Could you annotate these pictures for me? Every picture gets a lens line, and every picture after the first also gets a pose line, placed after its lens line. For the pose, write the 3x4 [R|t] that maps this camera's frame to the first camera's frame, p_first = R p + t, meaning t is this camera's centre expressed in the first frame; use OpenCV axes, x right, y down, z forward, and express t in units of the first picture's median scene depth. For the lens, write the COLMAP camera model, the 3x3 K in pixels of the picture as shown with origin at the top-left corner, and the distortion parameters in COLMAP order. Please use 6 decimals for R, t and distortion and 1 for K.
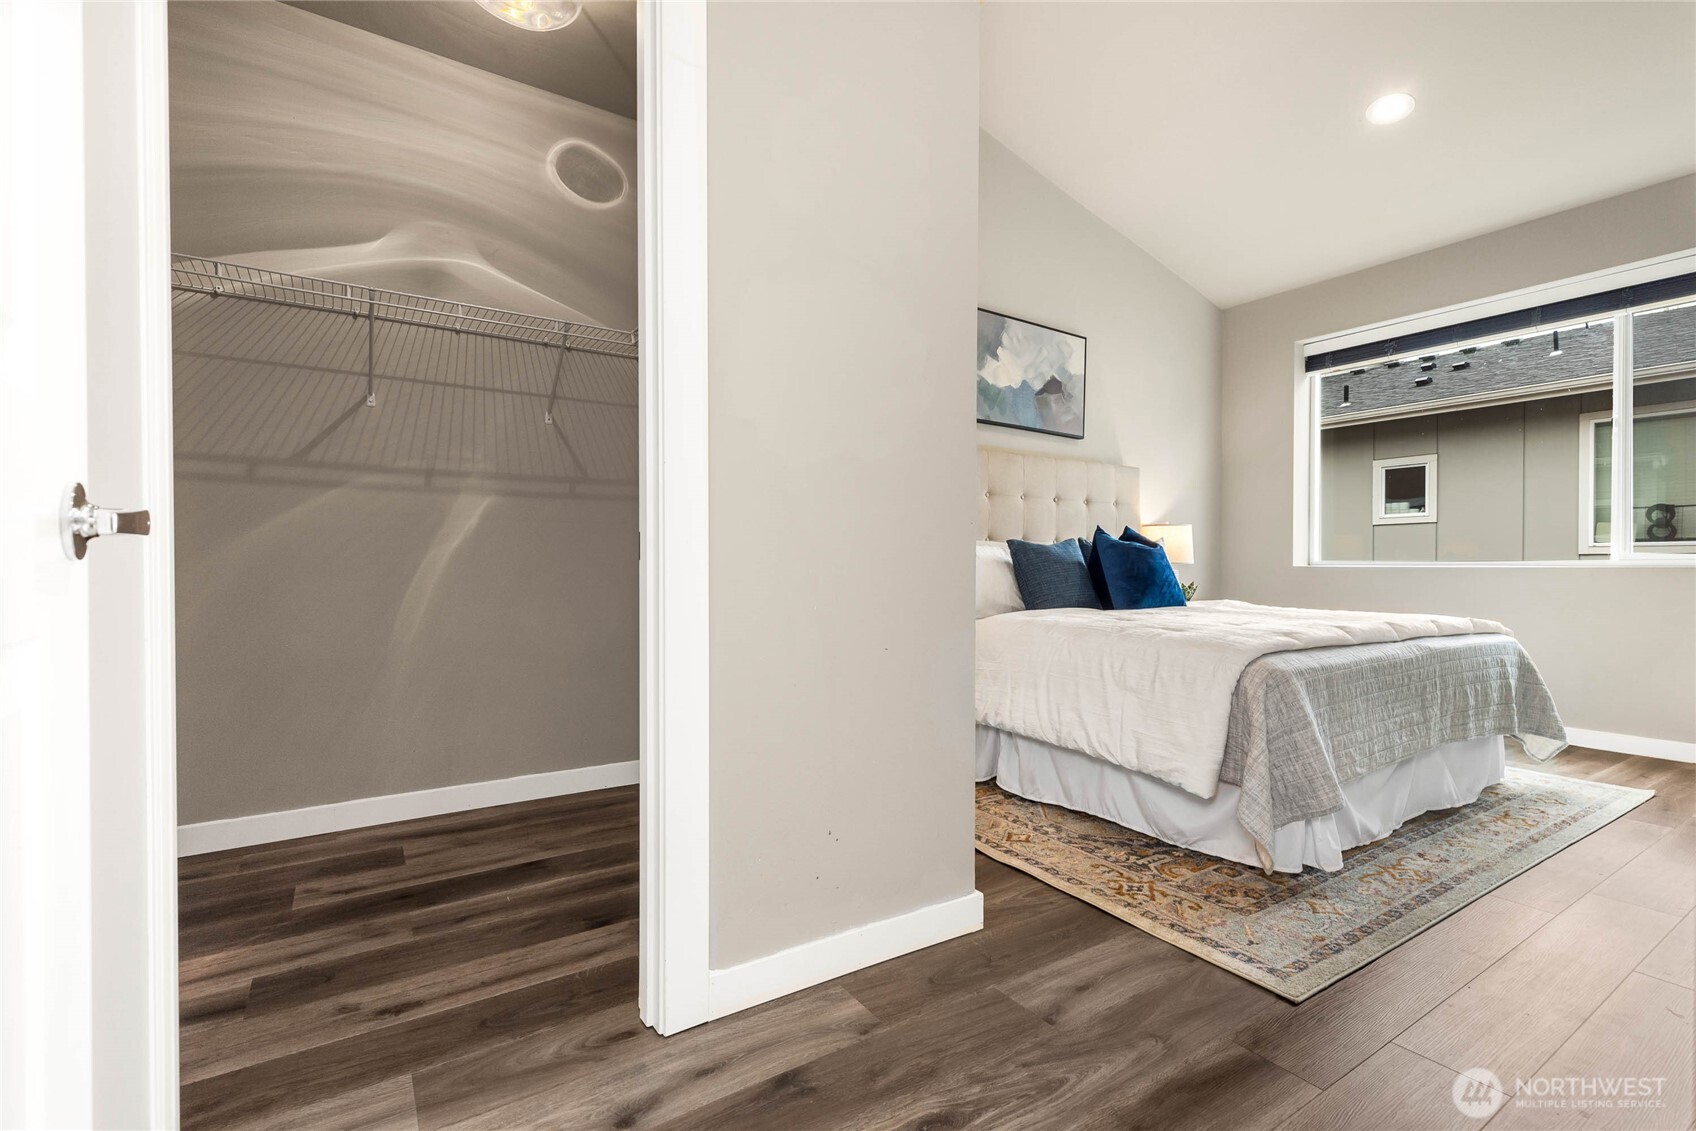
lens RADIAL K [[766.0, 0, 836.8], [0, 766.0, 578.3], [0, 0, 1]] dist [-0.000658, -0.001063]
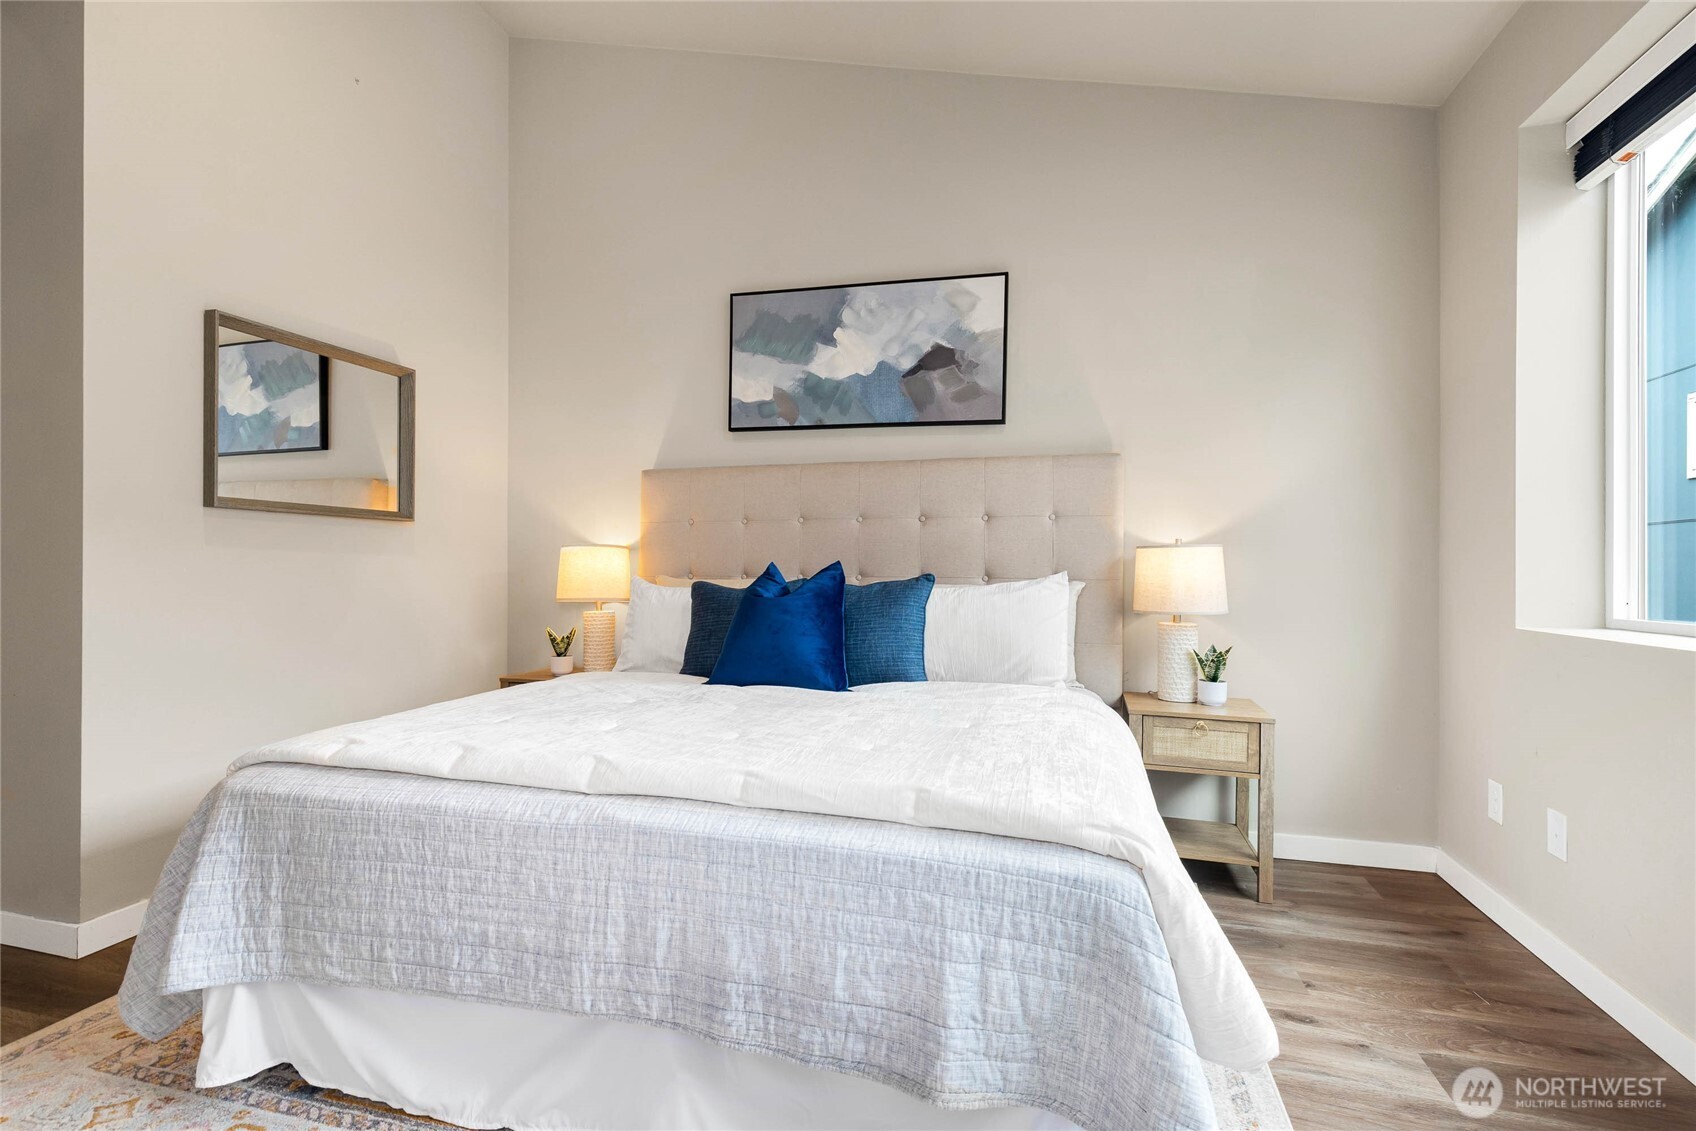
lens RADIAL K [[766.0, 0, 844.9], [0, 766.0, 567.9], [0, 0, 1]] dist [-0.000658, -0.001063]
pose [[0.670405, 0.011755, -0.741902, 0.793628], [-0.005889, 0.999927, 0.010521, -0.065262], [0.741972, -0.002684, 0.670426, 0.477854]]
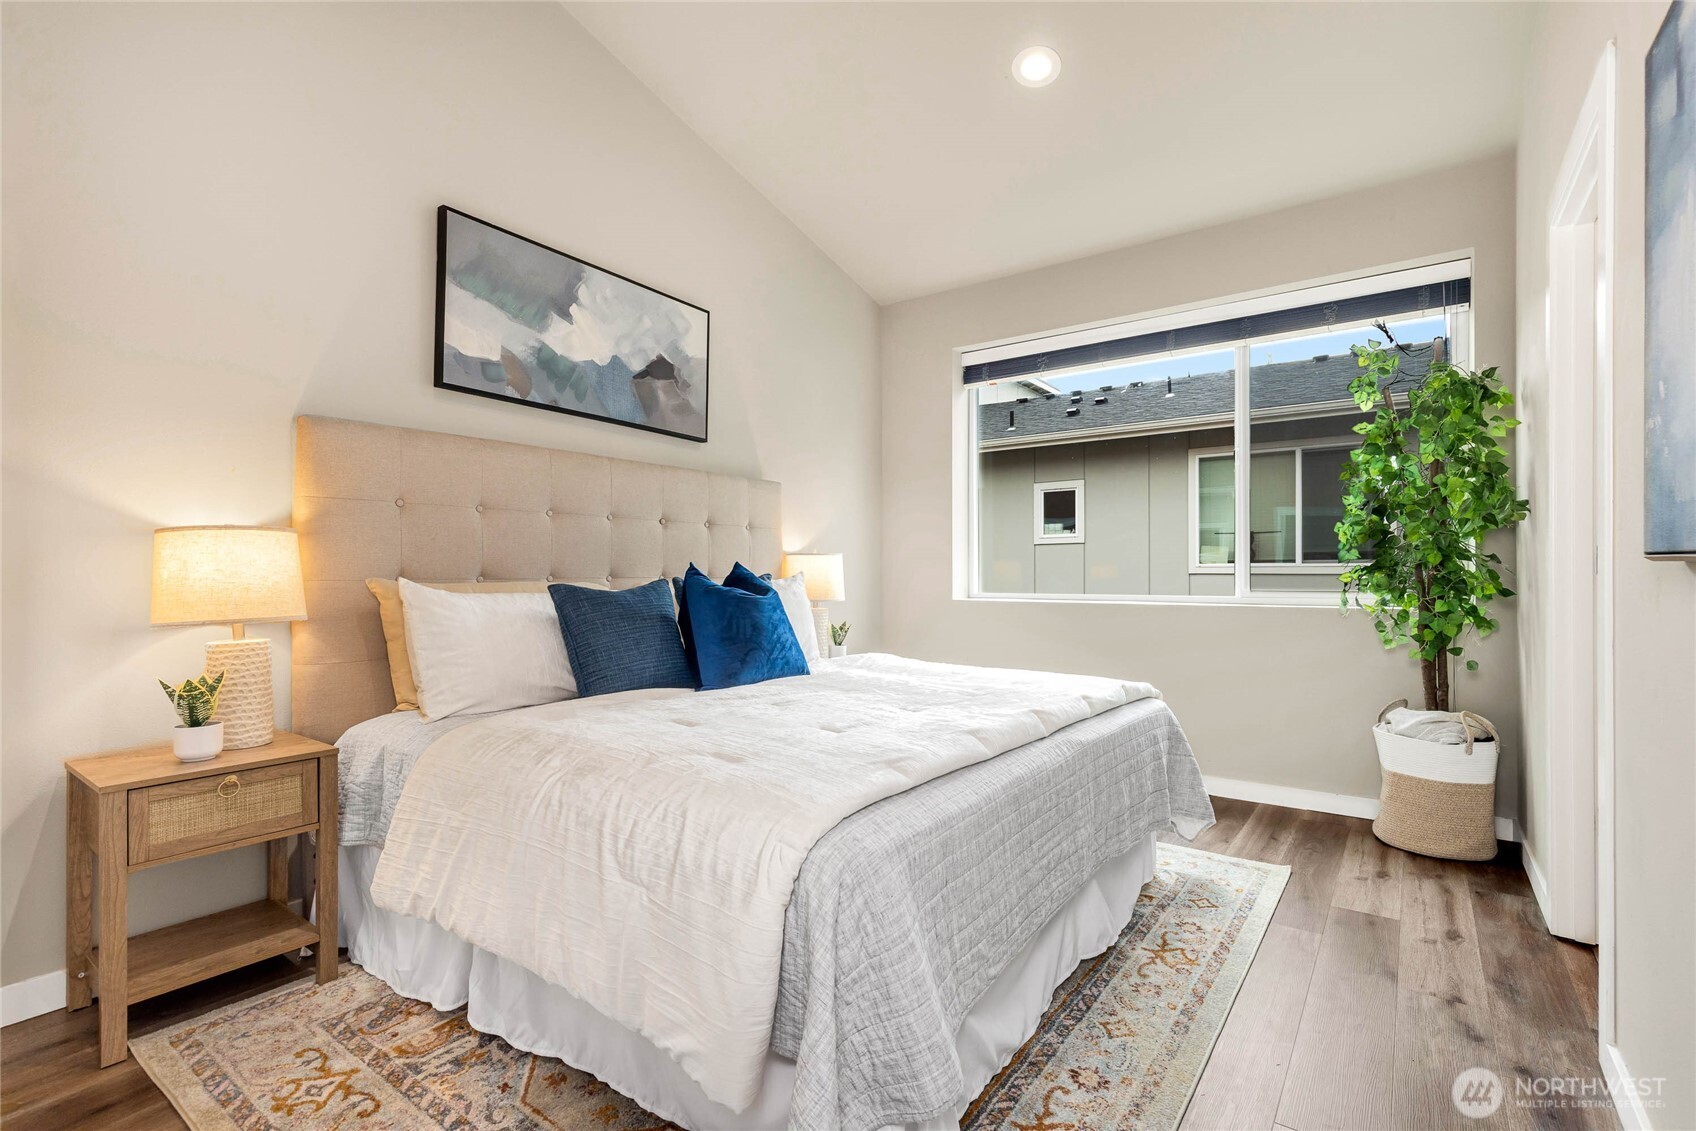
lens RADIAL K [[766.0, 0, 848.2], [0, 766.0, 578.5], [0, 0, 1]] dist [-0.000658, -0.001063]
pose [[0.933644, -0.004613, 0.358171, 0.193417], [0.007581, 0.999948, -0.006881, -0.041971], [-0.358121, 0.009140, 0.933631, 0.250626]]
